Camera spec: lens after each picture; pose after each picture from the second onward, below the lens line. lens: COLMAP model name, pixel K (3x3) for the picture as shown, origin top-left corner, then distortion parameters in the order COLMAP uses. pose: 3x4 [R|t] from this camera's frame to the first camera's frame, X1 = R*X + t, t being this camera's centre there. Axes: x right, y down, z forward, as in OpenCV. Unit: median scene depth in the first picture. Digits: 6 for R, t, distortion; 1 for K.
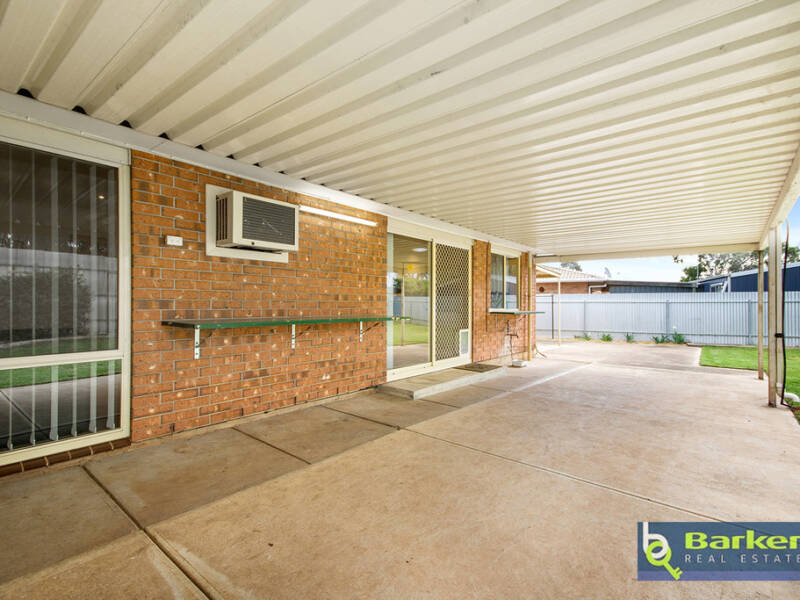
lens RADIAL K [[393.3, 0, 400.0], [0, 393.3, 300.0], [0, 0, 1]] dist [0.011124, -0.001260]
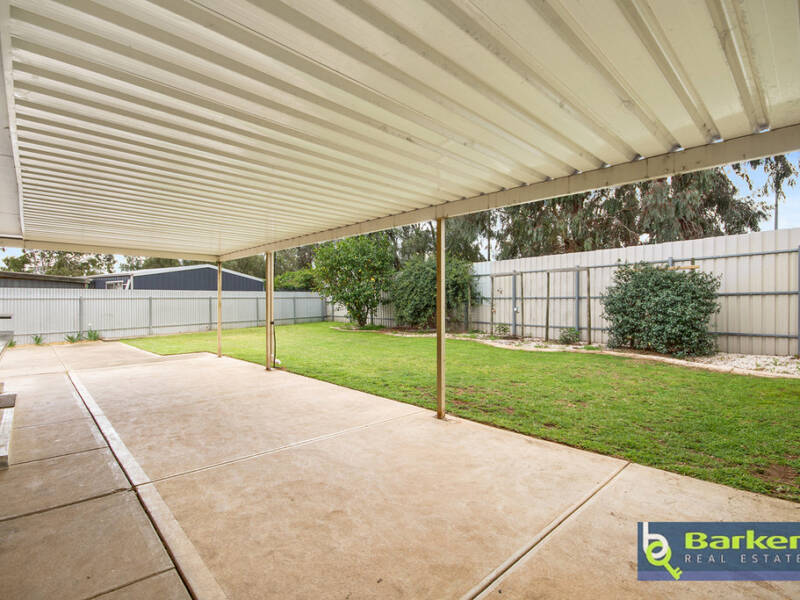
lens RADIAL K [[393.3, 0, 400.0], [0, 393.3, 300.0], [0, 0, 1]] dist [0.011124, -0.001260]
pose [[0.125485, -0.004592, 0.992085, -0.174435], [-0.009947, 0.999933, 0.005886, -0.004805], [-0.992046, -0.010607, 0.125431, 0.119269]]
